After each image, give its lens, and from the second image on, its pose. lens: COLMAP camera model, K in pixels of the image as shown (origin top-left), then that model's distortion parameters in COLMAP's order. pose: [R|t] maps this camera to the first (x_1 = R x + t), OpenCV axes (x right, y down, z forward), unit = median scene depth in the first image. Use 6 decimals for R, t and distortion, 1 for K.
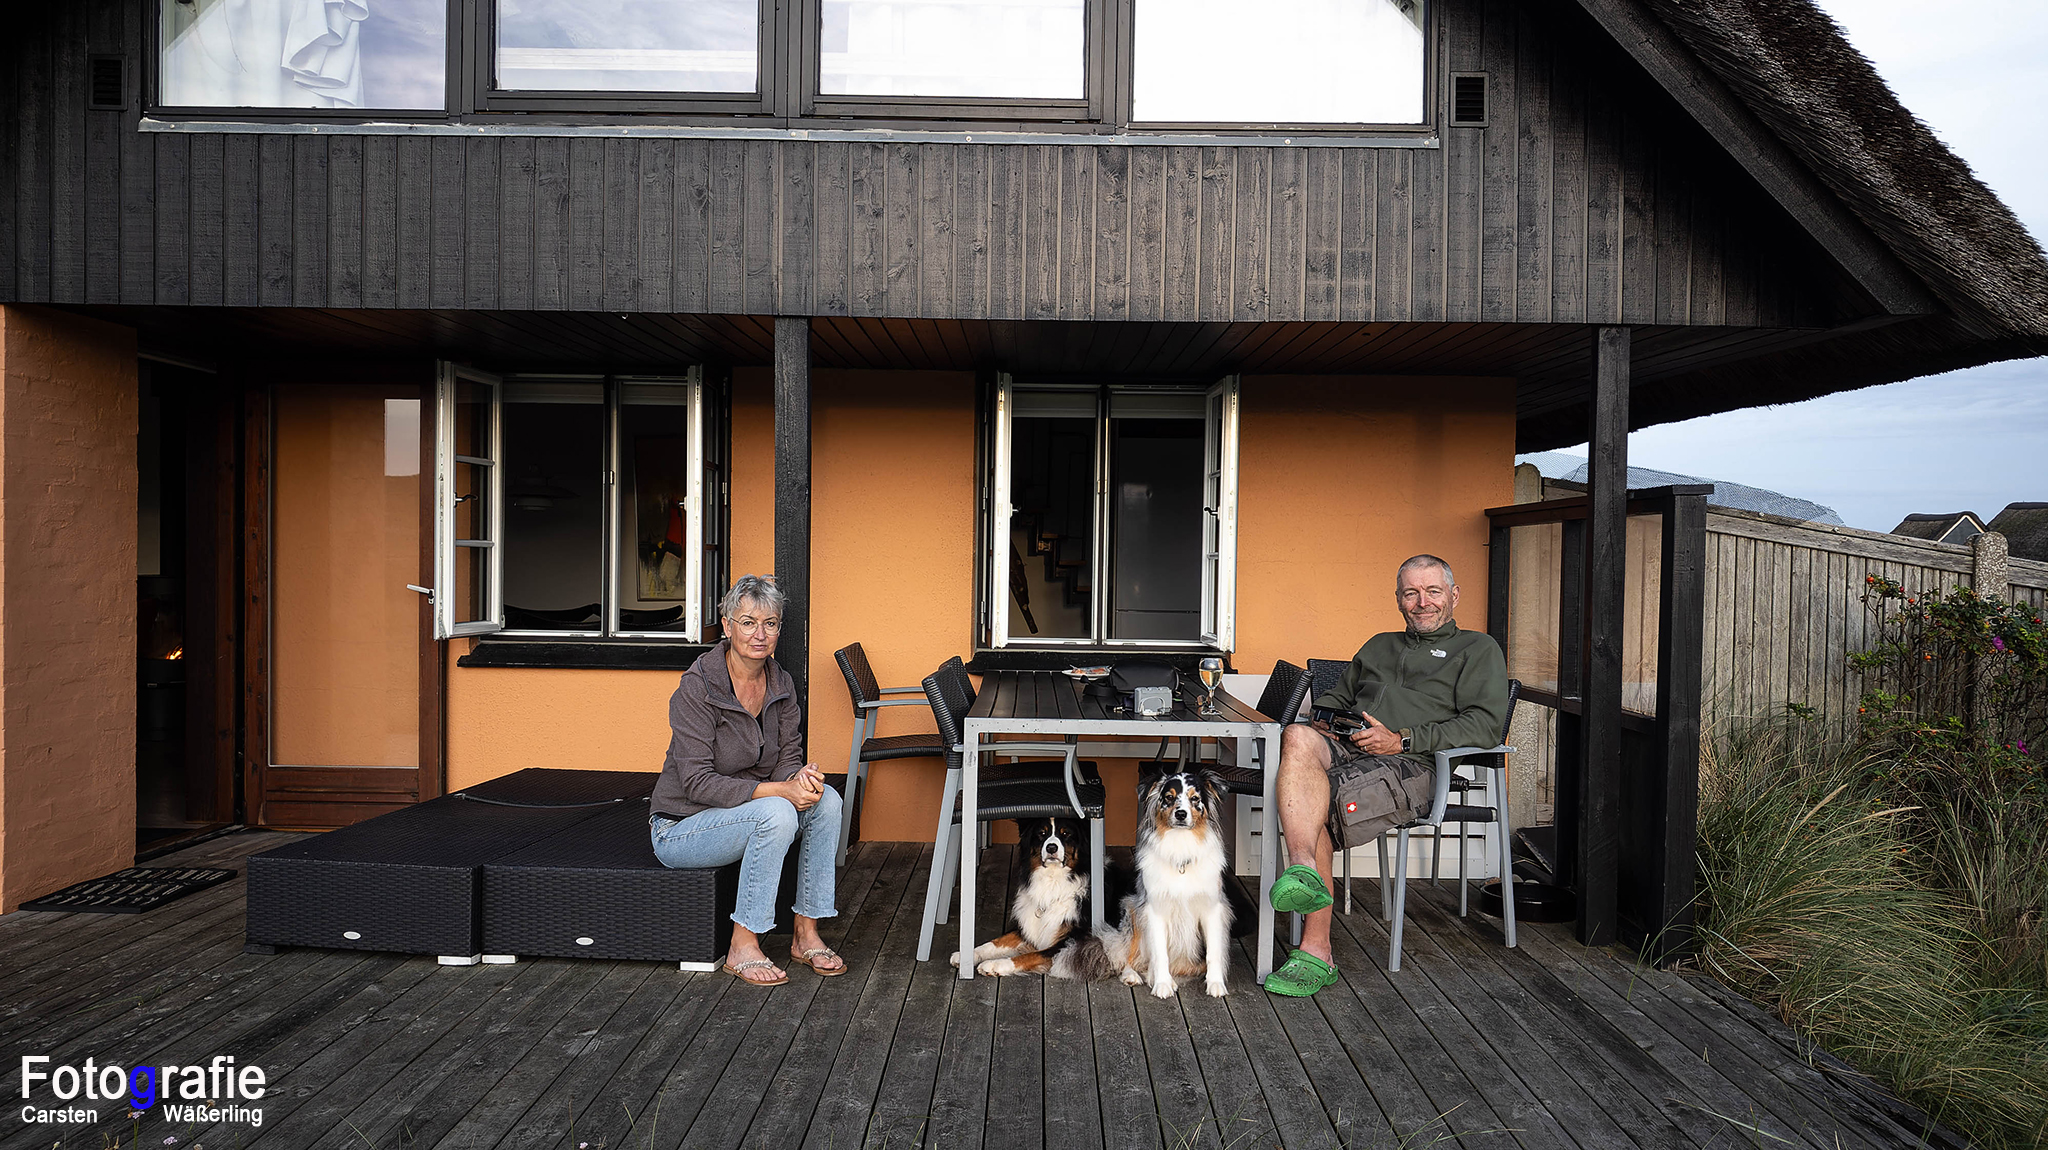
lens RADIAL K [[1520.6, 0, 1024.0], [0, 1520.6, 575.0], [0, 0, 1]] dist [0.014021, 0.001058]
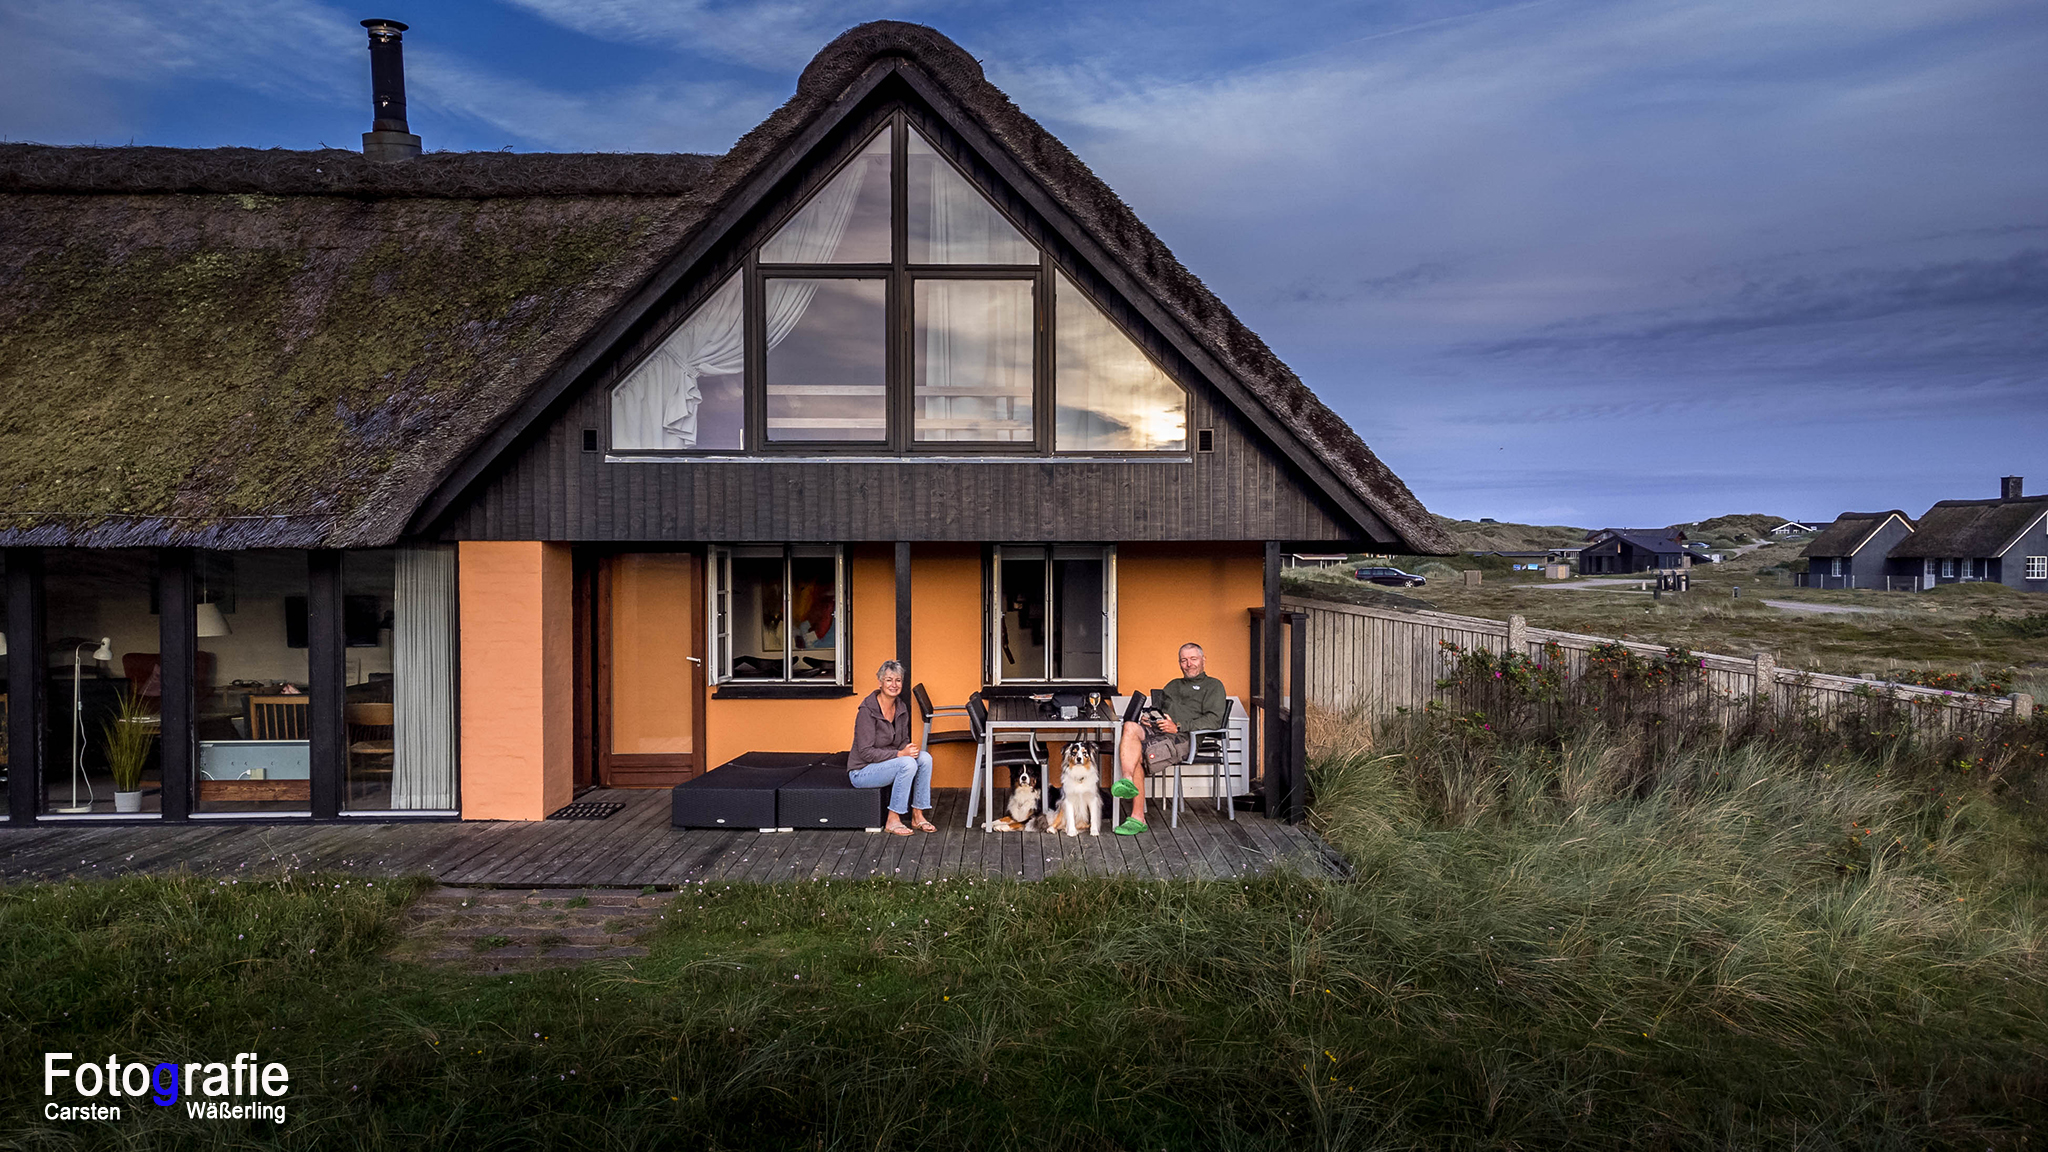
lens RADIAL K [[1509.6, 0, 1024.0], [0, 1509.6, 576.0], [0, 0, 1]] dist [0.075659, 0.002259]
pose [[0.999708, -0.016393, 0.017756, -0.017187], [0.016417, 0.999864, -0.001207, -0.114490], [-0.017734, 0.001498, 0.999842, -1.206741]]
